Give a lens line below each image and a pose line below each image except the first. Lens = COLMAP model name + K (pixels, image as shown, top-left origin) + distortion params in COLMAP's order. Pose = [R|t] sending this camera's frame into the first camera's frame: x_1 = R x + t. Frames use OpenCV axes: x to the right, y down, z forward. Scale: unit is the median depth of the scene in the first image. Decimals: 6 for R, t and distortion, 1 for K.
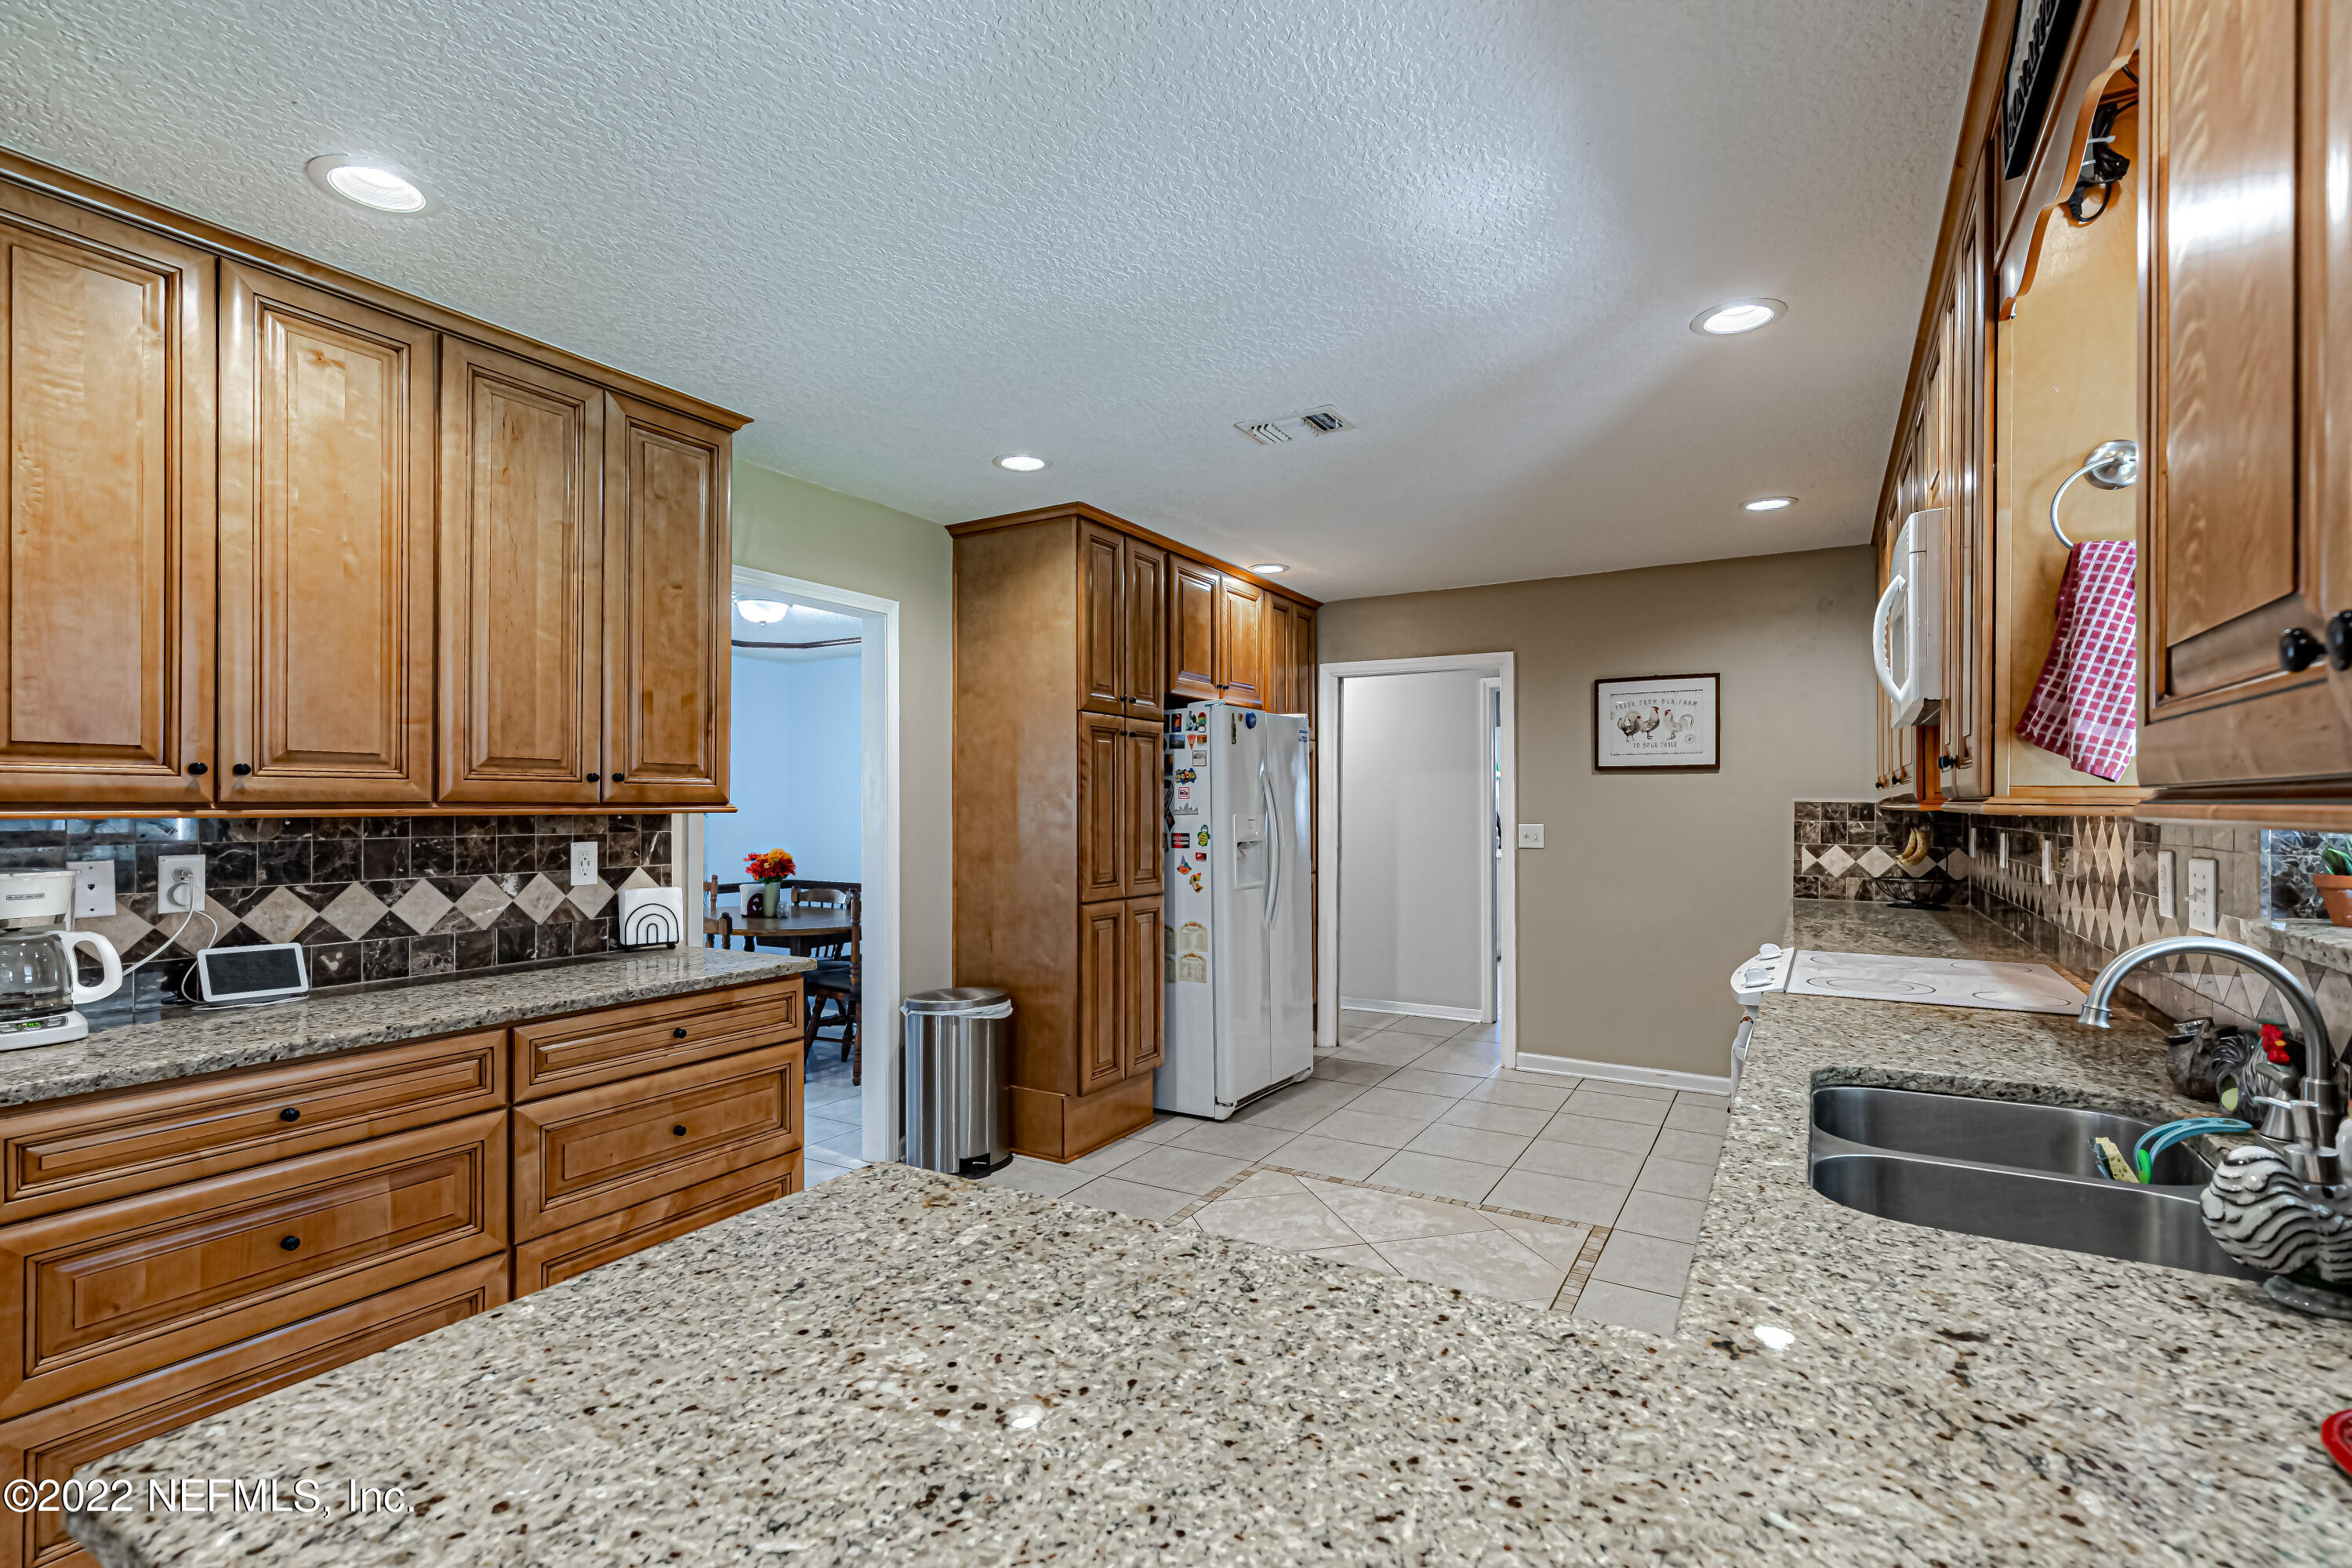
lens RADIAL K [[1066.6, 0, 1177.0], [0, 1066.6, 803.0], [0, 0, 1]] dist [0.007056, -0.001184]
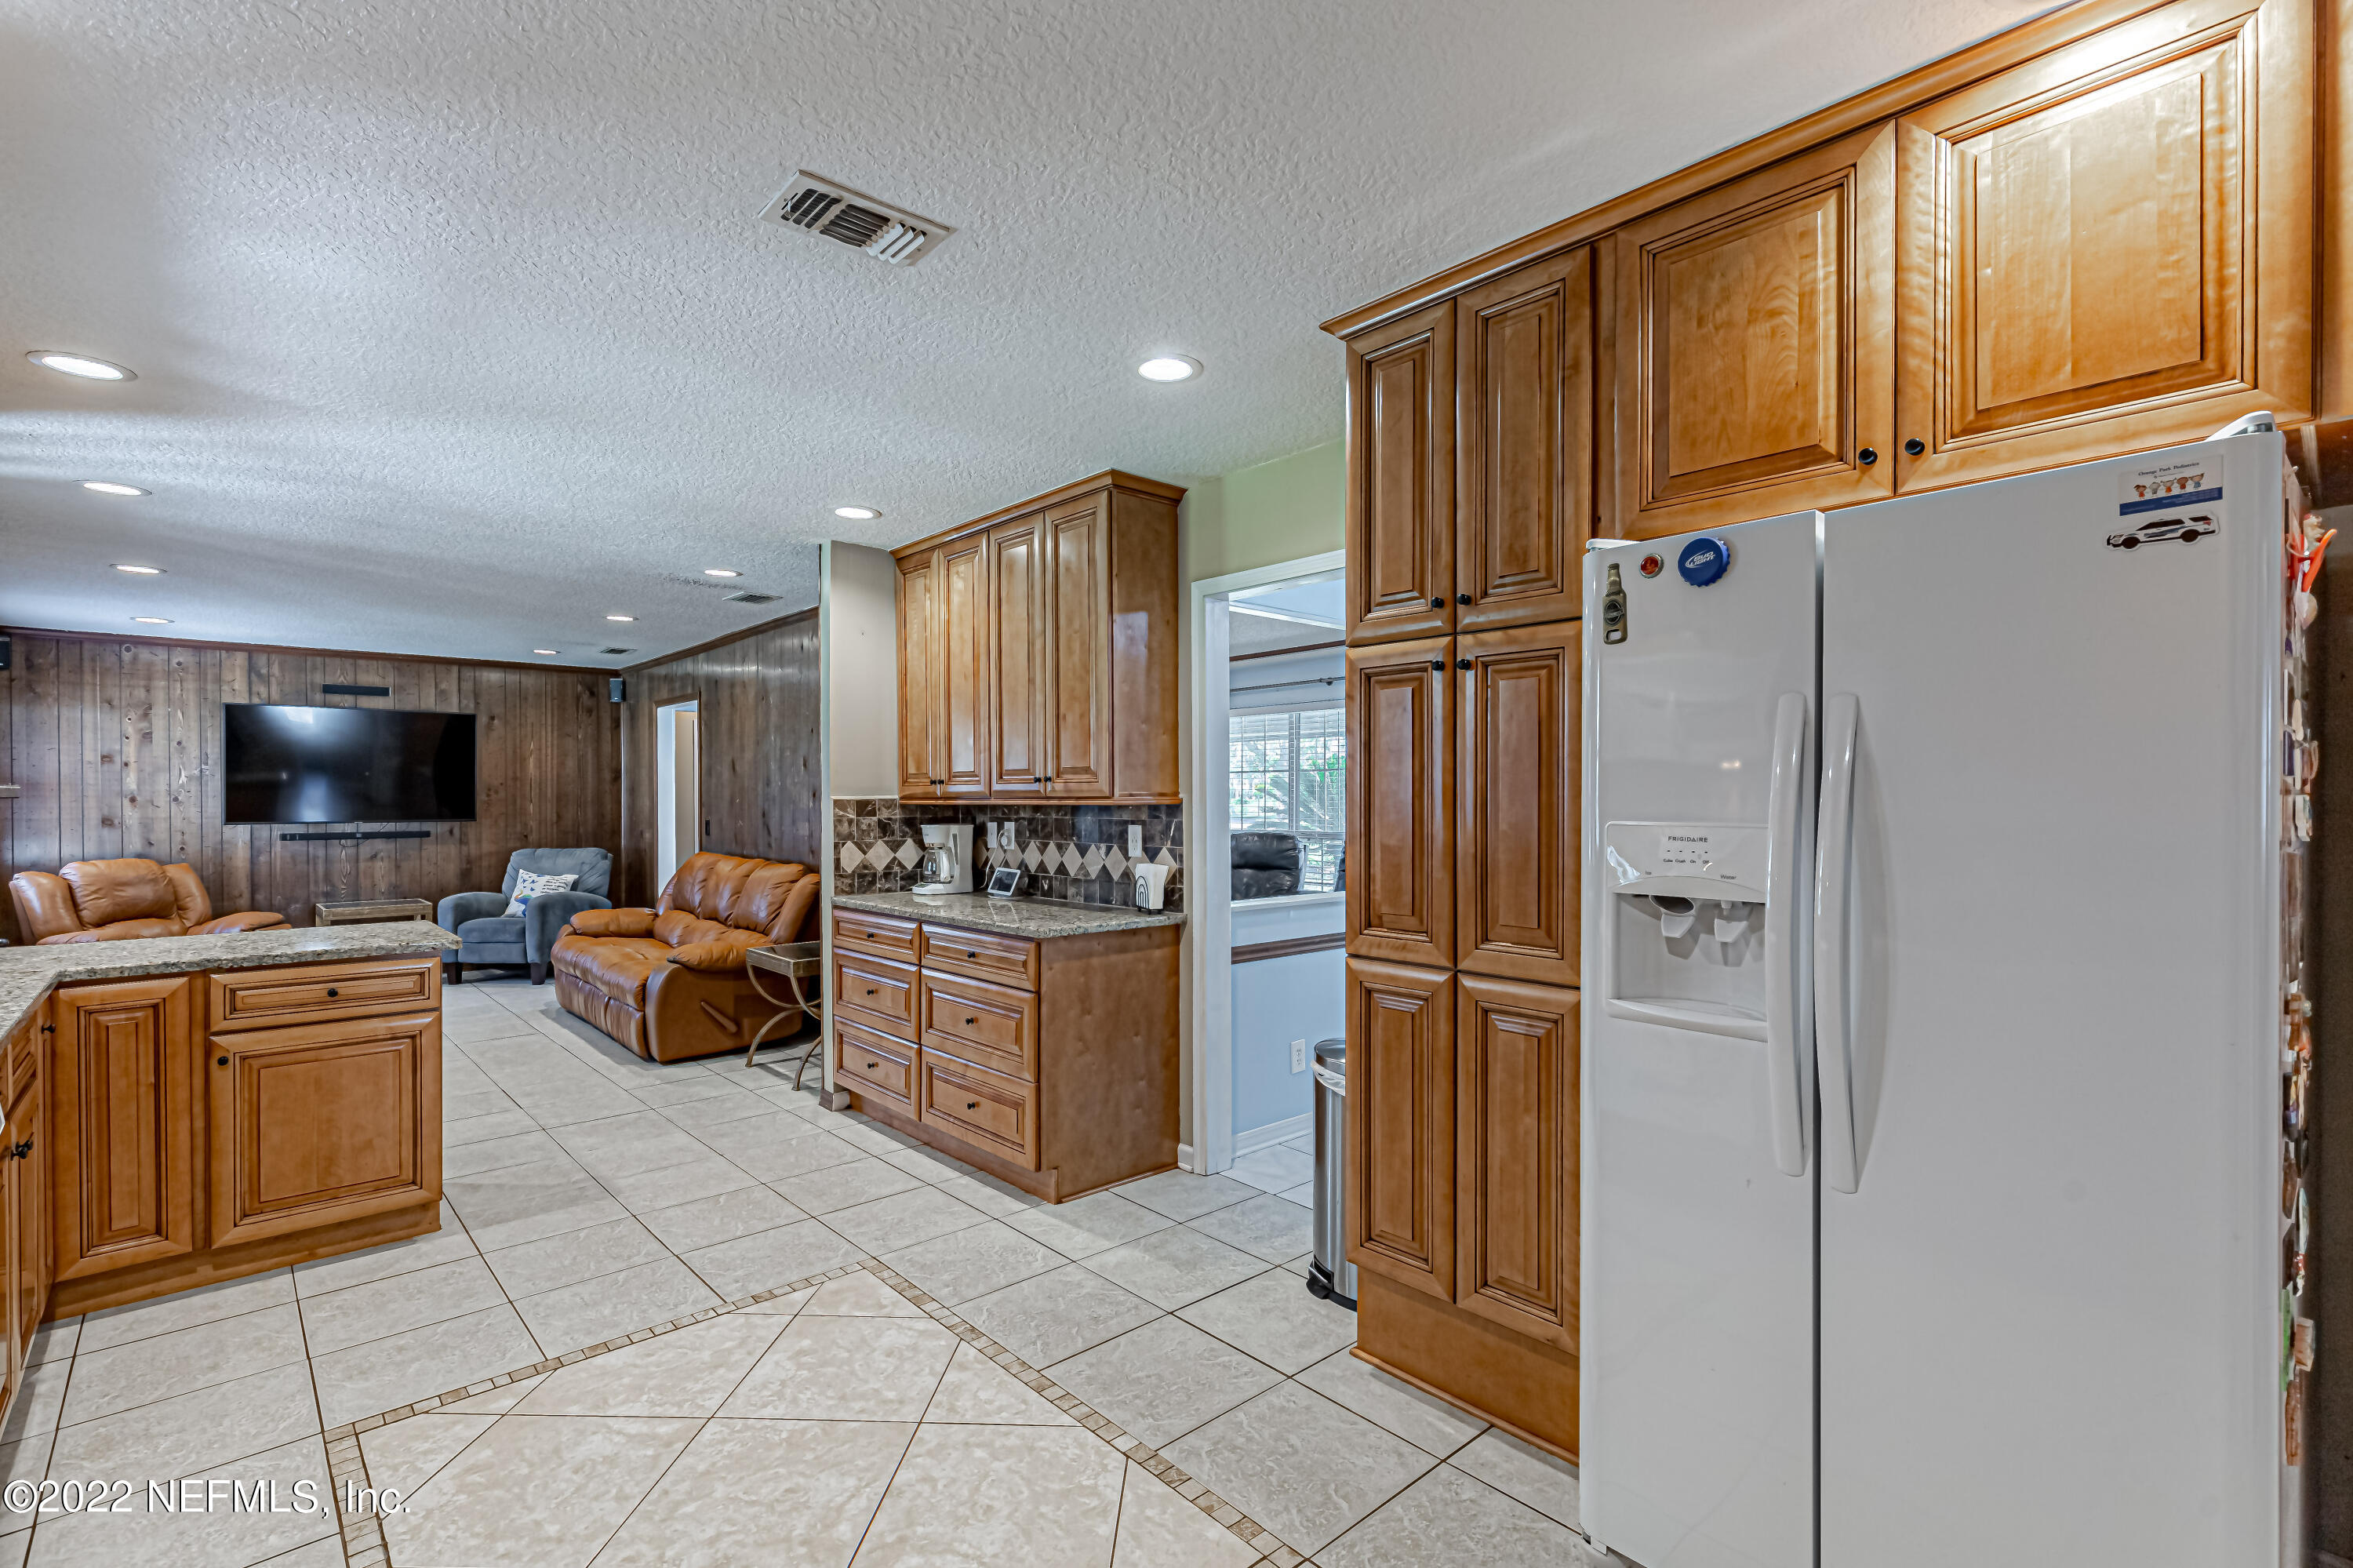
lens RADIAL K [[1067.1, 0, 1180.4], [0, 1067.1, 803.2], [0, 0, 1]] dist [0.007056, -0.001184]
pose [[-0.281246, 0.010862, -0.959574, 0.673916], [0.005842, 0.999937, 0.009607, -0.003257], [0.959618, -0.002904, -0.281291, 1.342839]]
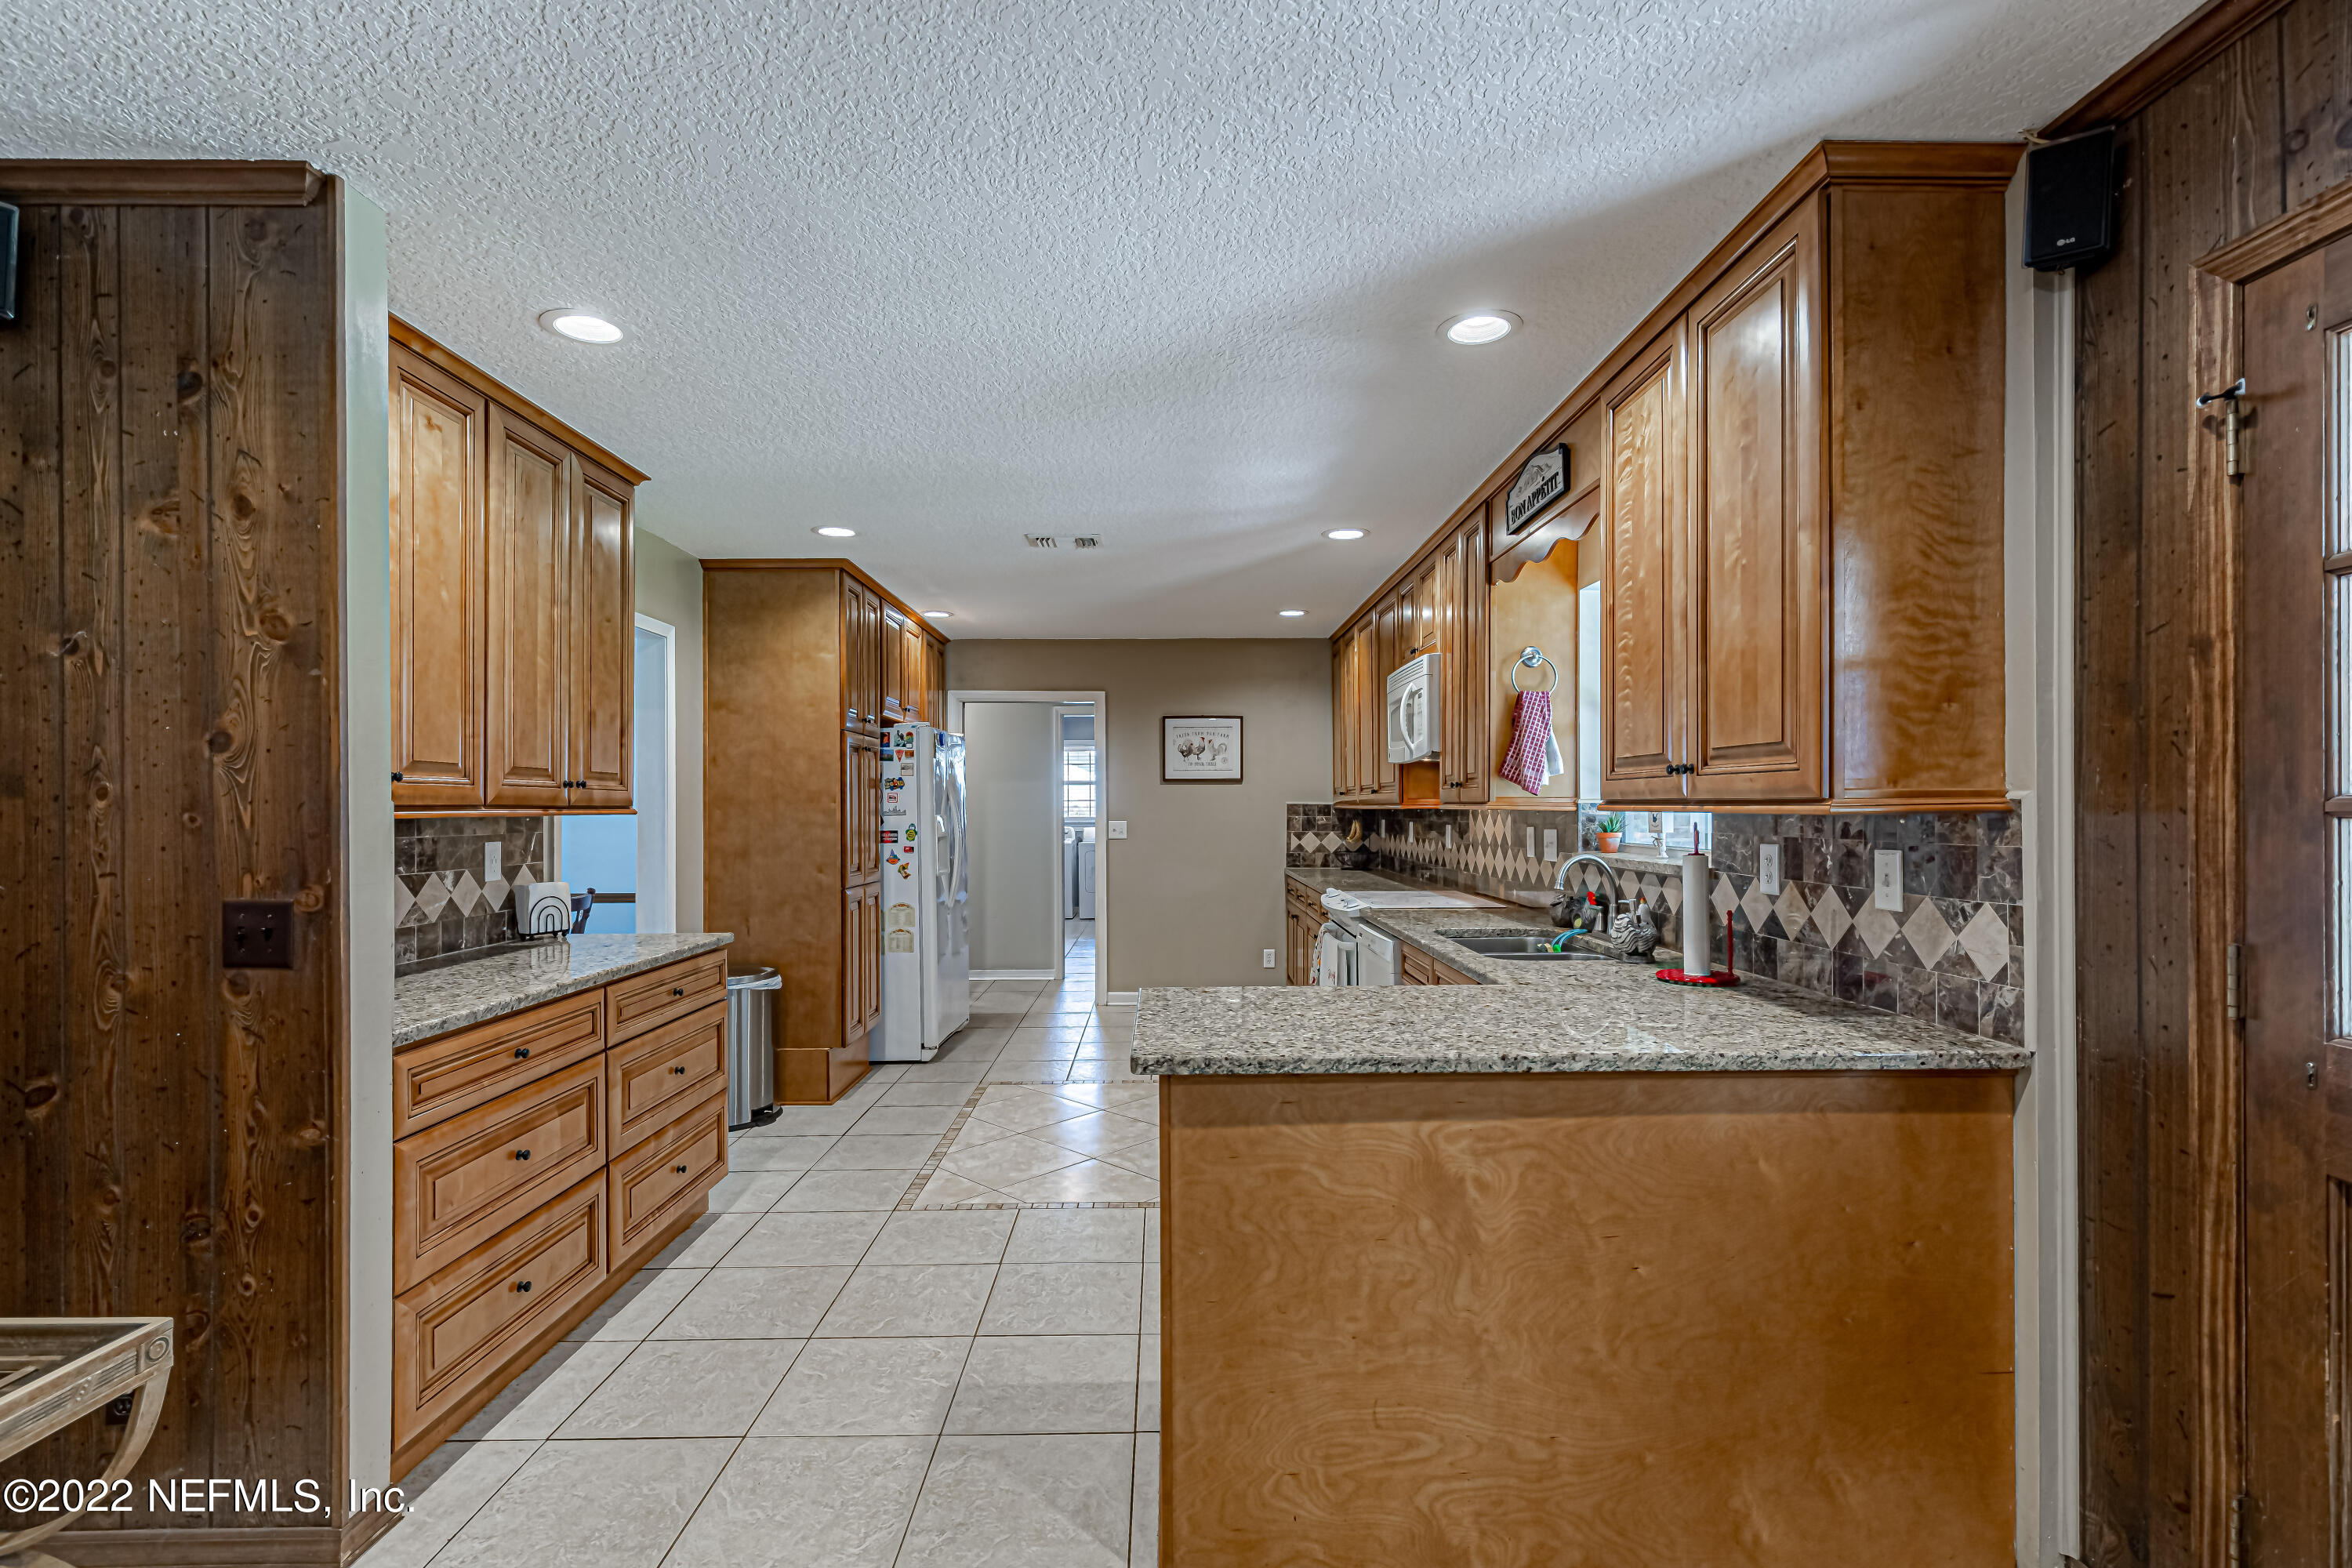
lens RADIAL K [[1066.6, 0, 1163.2], [0, 1066.6, 797.4], [0, 0, 1]] dist [0.007056, -0.001184]
pose [[0.855010, 0.002028, 0.518607, -0.501768], [0.002183, 0.999969, -0.007509, 0.000679], [-0.518607, 0.007552, 0.854979, -0.276974]]
